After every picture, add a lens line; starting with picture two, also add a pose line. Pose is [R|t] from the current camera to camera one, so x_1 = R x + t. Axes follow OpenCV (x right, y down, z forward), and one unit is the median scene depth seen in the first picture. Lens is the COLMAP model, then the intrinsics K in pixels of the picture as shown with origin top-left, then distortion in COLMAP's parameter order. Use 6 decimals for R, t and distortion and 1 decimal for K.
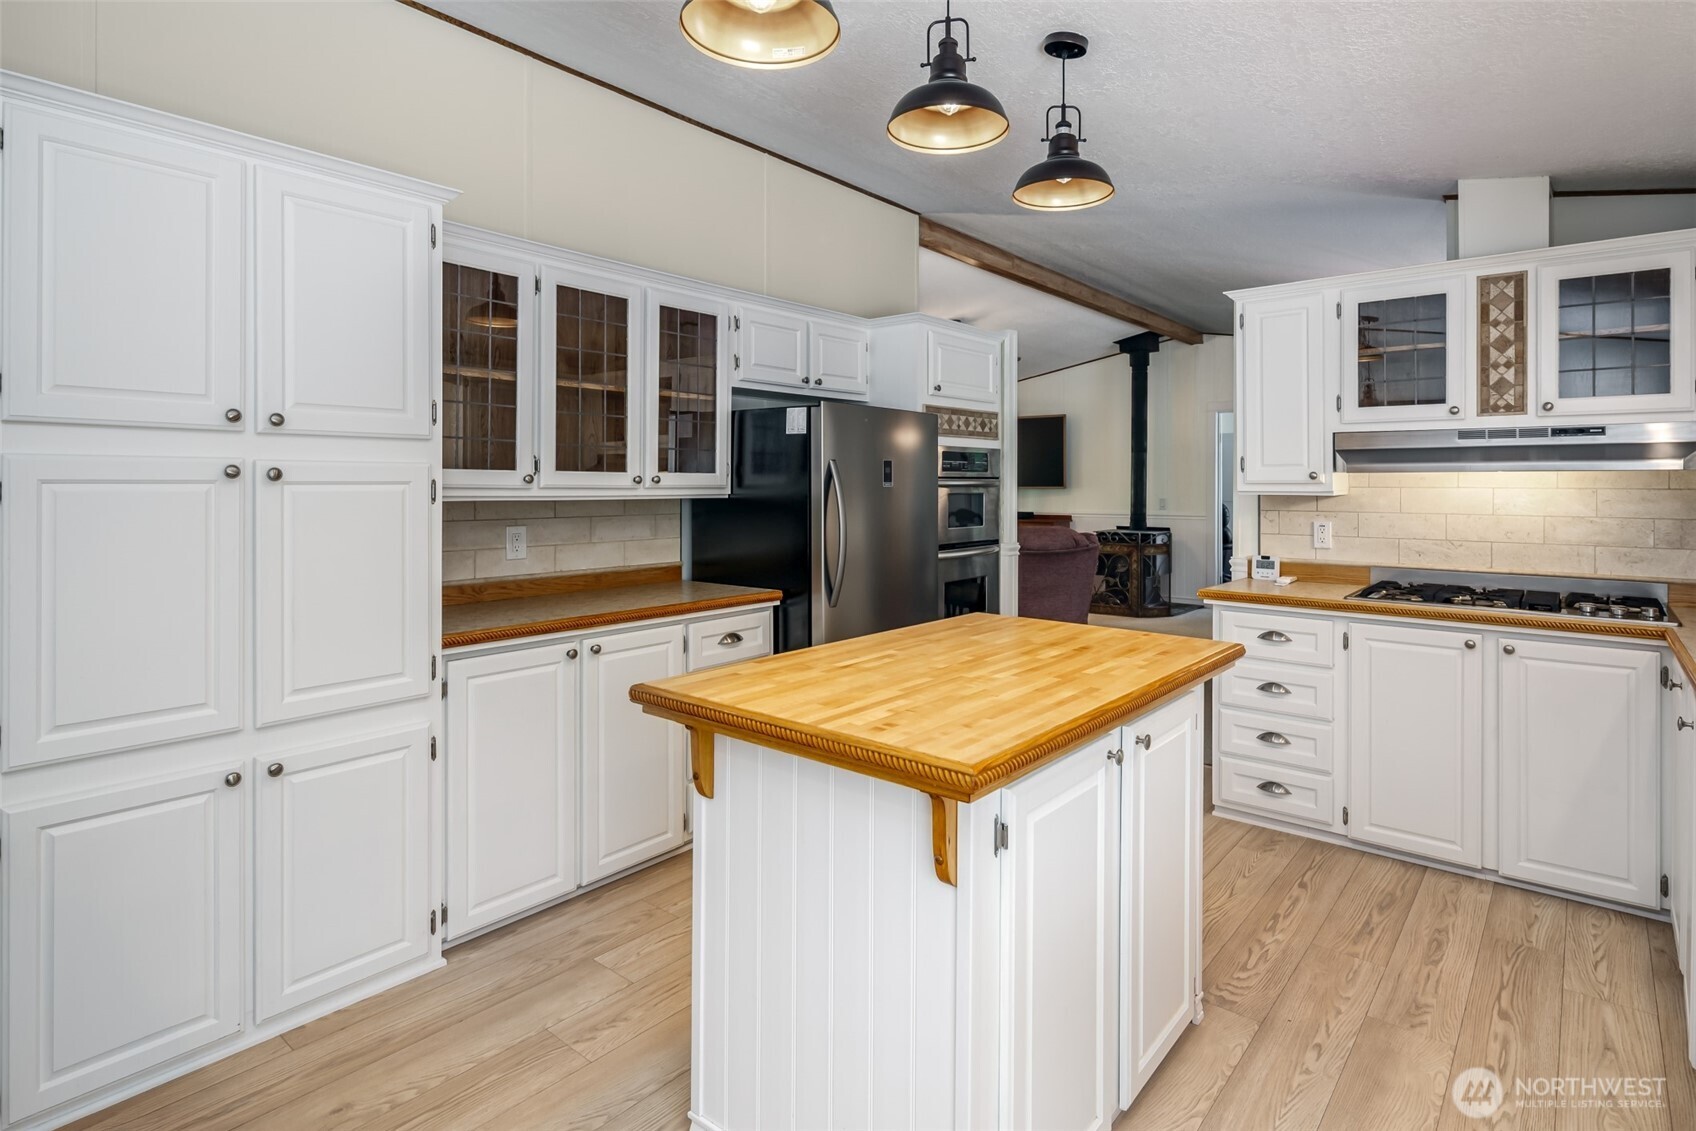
lens RADIAL K [[835.5, 0, 902.6], [0, 835.5, 480.4], [0, 0, 1]] dist [0.003736, -0.003701]
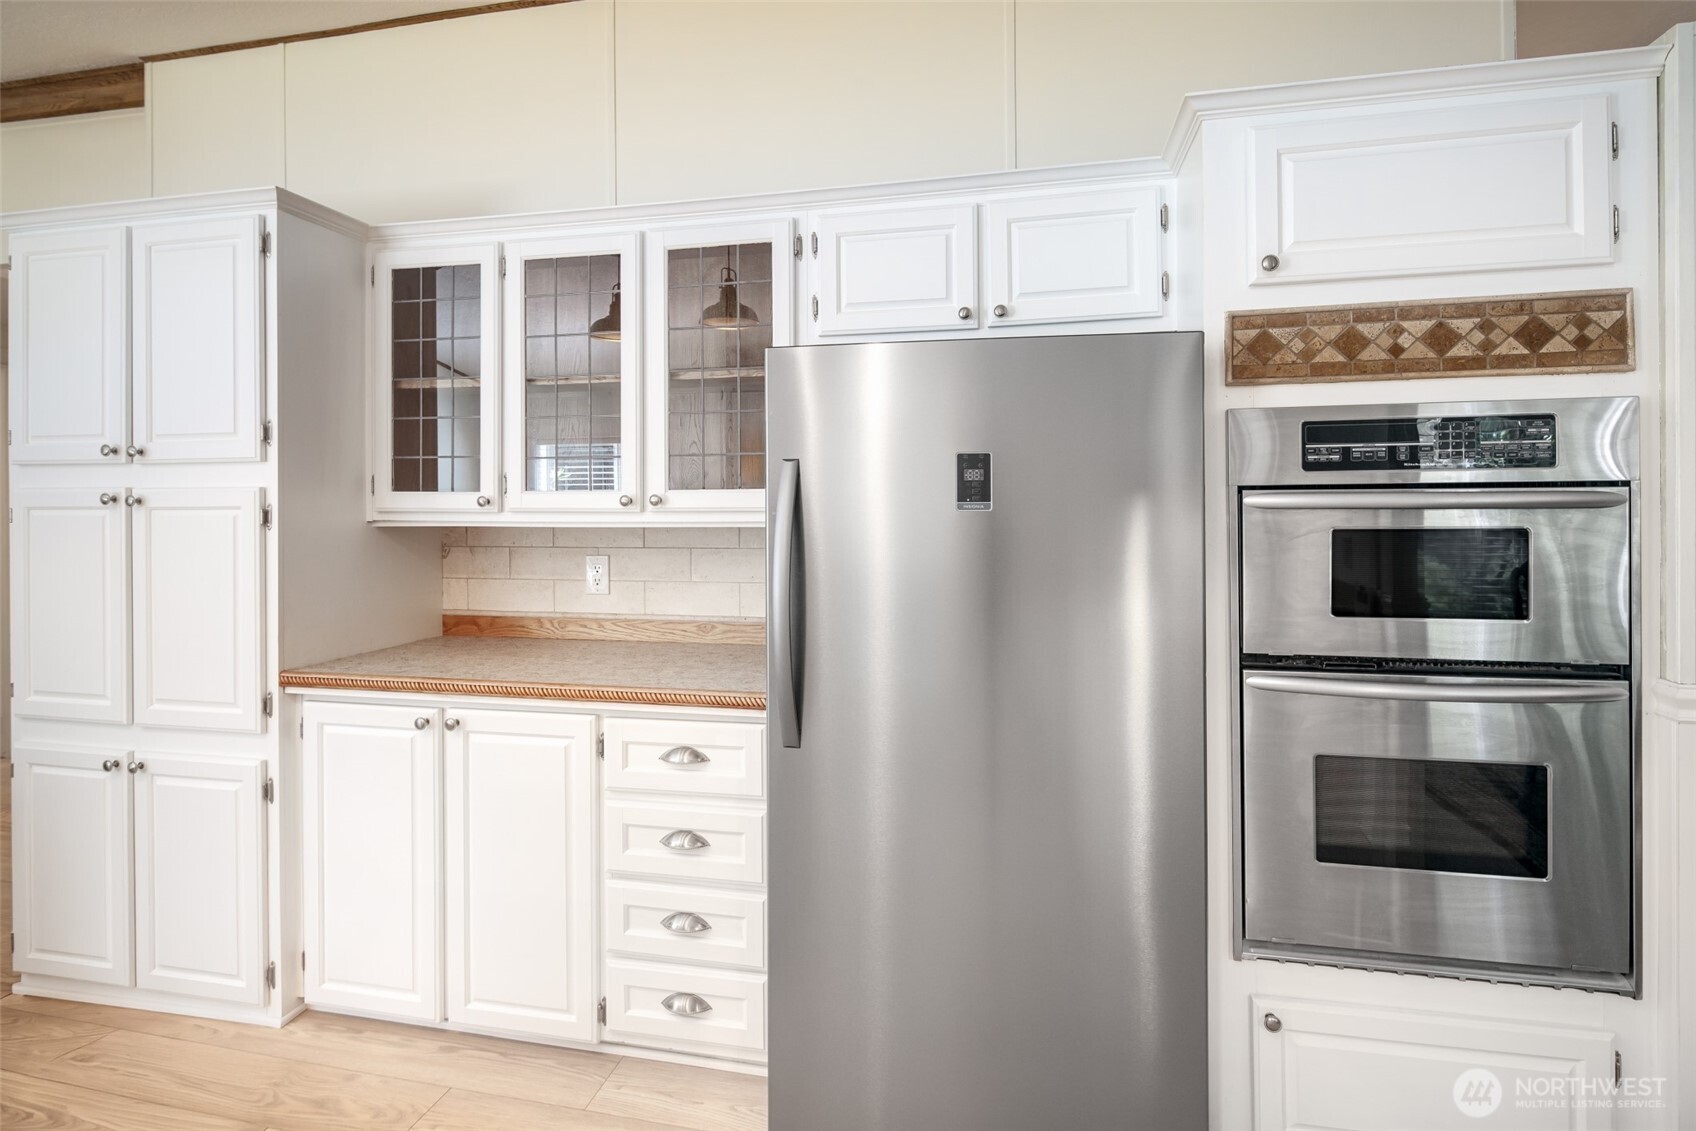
lens RADIAL K [[835.5, 0, 853.1], [0, 835.5, 497.9], [0, 0, 1]] dist [0.003736, -0.003701]
pose [[0.438610, -0.007036, -0.898650, 0.411641], [0.010051, 0.999945, -0.002924, 0.000890], [0.898622, -0.007749, 0.438656, 0.845139]]
